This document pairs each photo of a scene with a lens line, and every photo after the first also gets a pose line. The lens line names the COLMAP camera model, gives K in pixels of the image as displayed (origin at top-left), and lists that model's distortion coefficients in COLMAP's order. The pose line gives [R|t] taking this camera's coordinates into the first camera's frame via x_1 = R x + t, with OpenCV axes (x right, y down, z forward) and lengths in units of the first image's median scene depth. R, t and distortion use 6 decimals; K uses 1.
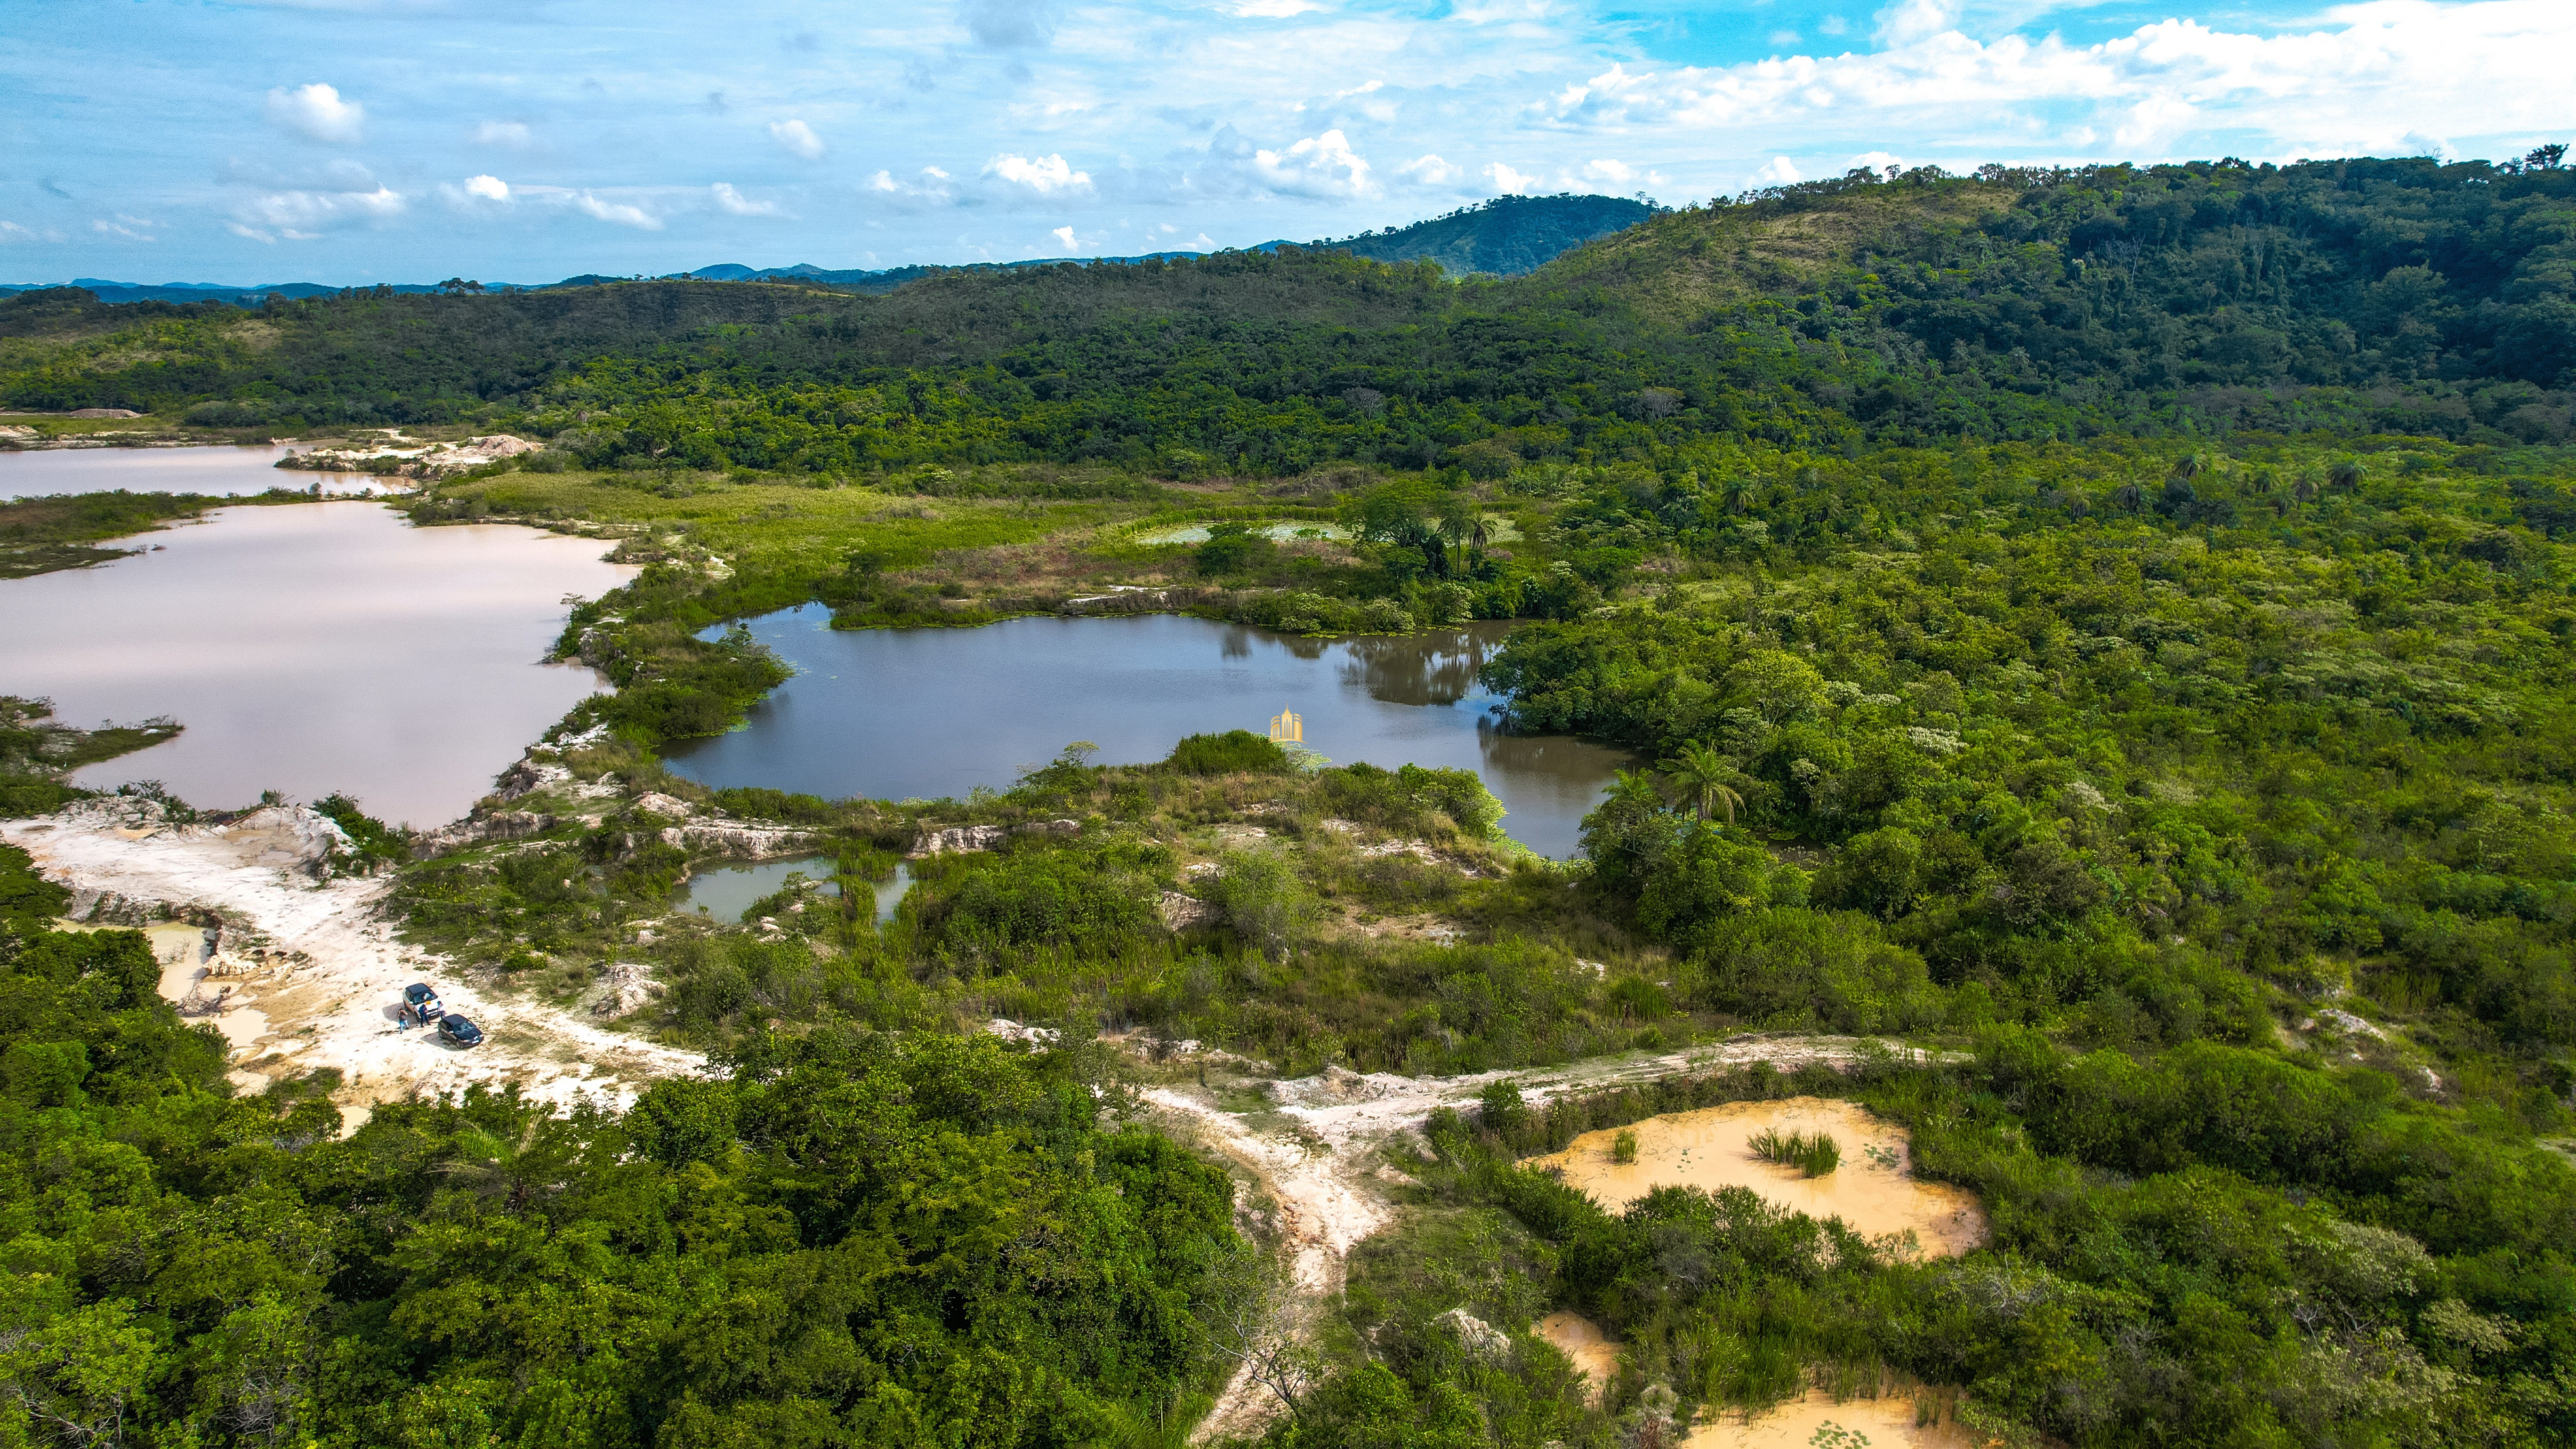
lens RADIAL K [[1647.9, 0, 1301.5], [0, 1647.9, 726.6], [0, 0, 1]] dist [-0.067413, 0.055569]
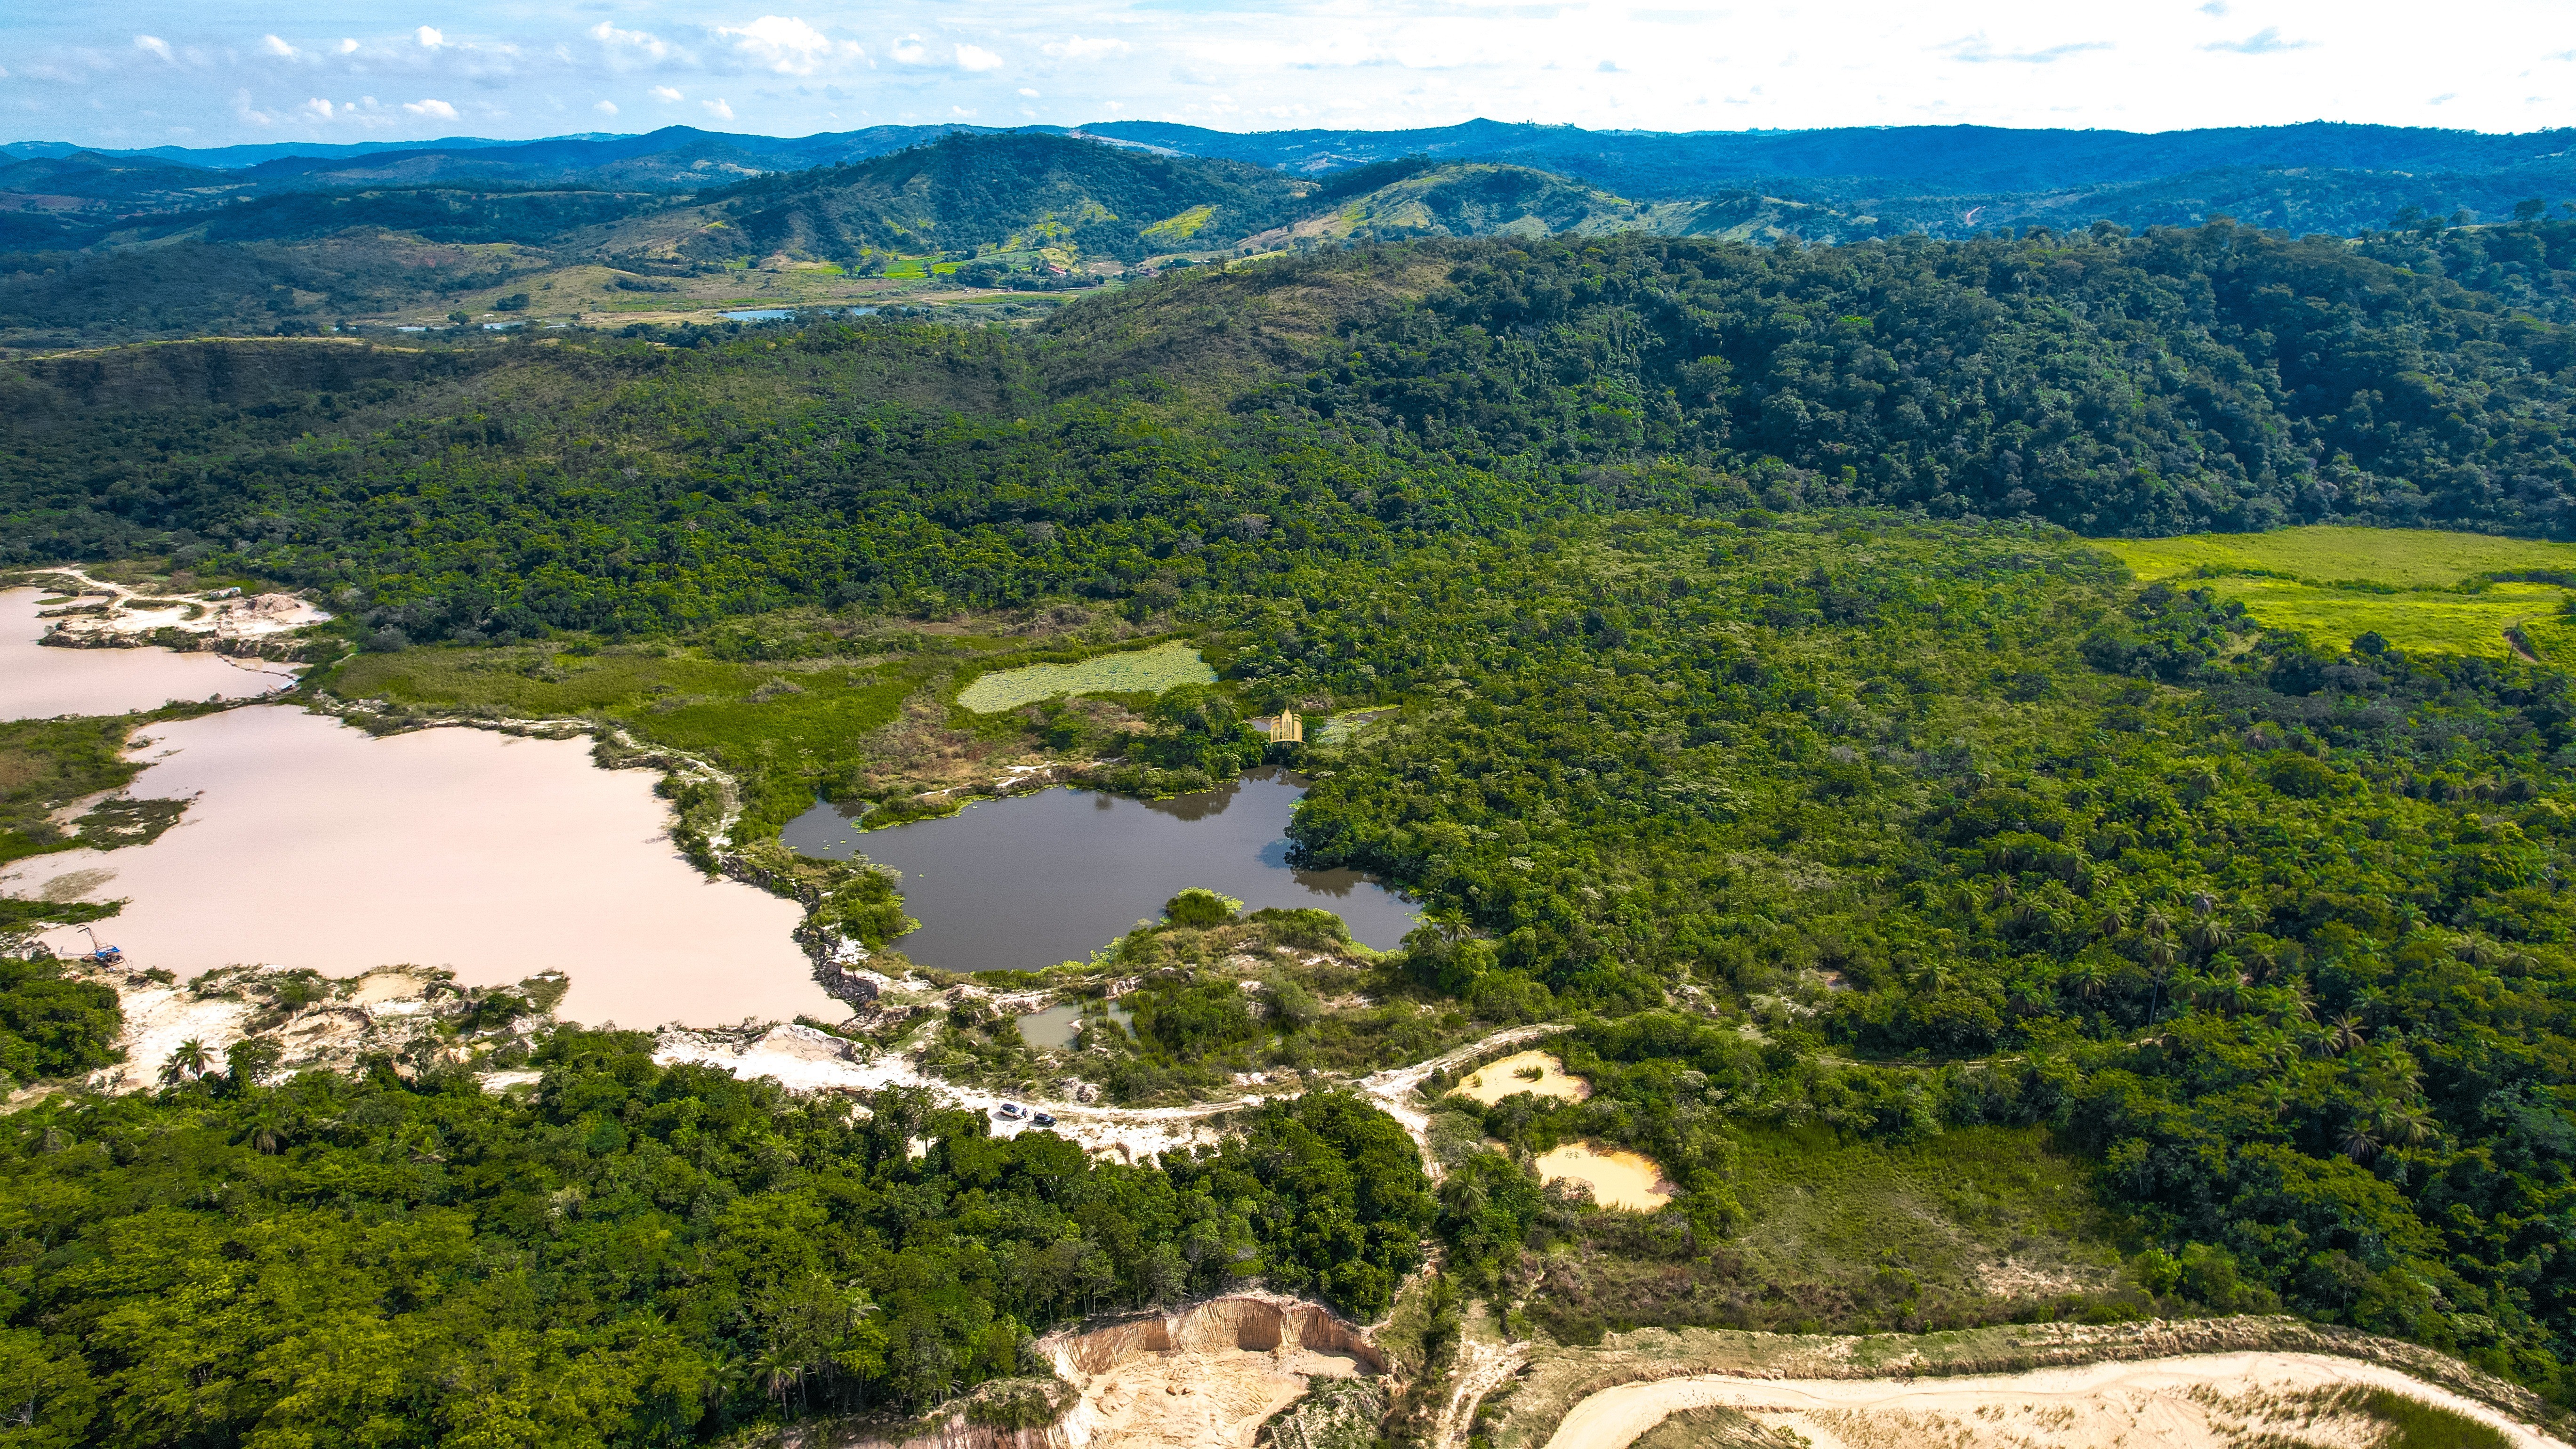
lens RADIAL K [[1647.9, 0, 1301.5], [0, 1647.9, 726.6], [0, 0, 1]] dist [-0.067413, 0.055569]
pose [[0.940867, -0.116667, 0.318053, -0.226784], [0.090905, 0.991344, 0.094725, -0.161261], [-0.326351, -0.060211, 0.943329, -0.389463]]
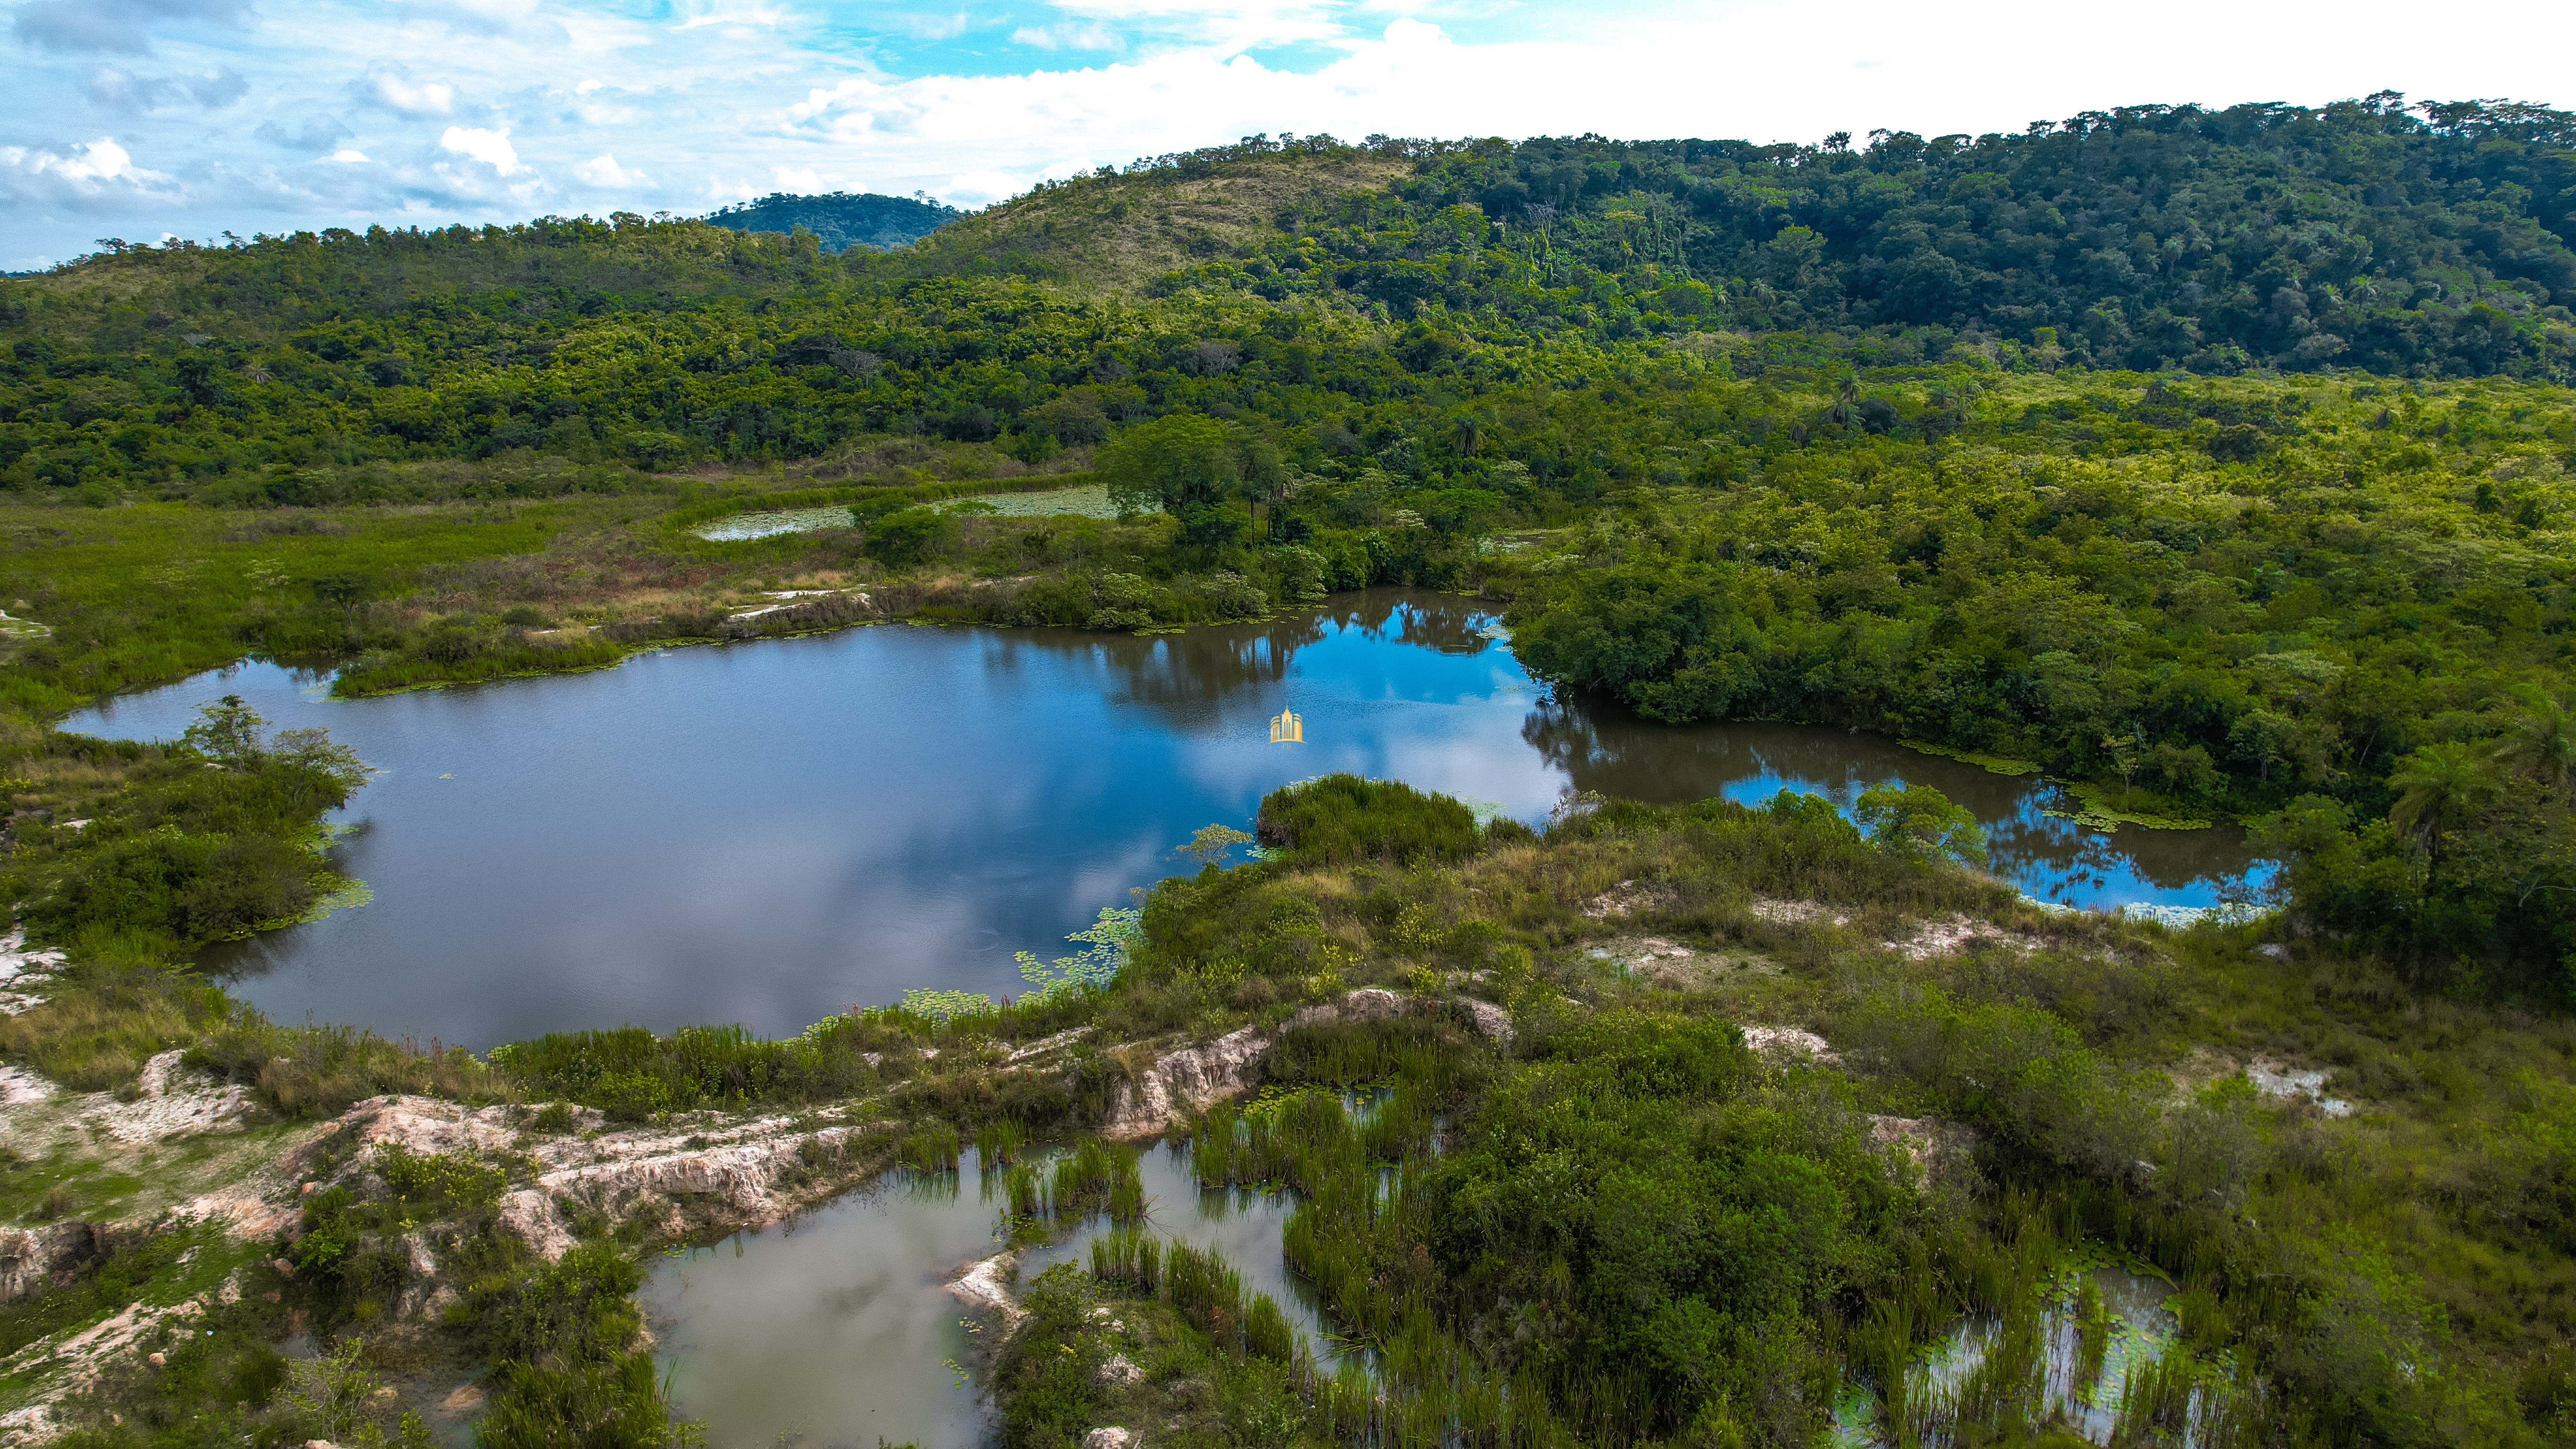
lens RADIAL K [[1652.3, 0, 1304.4], [0, 1652.3, 722.8], [0, 0, 1]] dist [-0.087538, 0.084626]
pose [[0.902245, -0.110570, 0.416807, -0.129219], [0.115191, 0.993243, 0.014138, -0.011499], [-0.415554, 0.035257, 0.908885, 0.201123]]
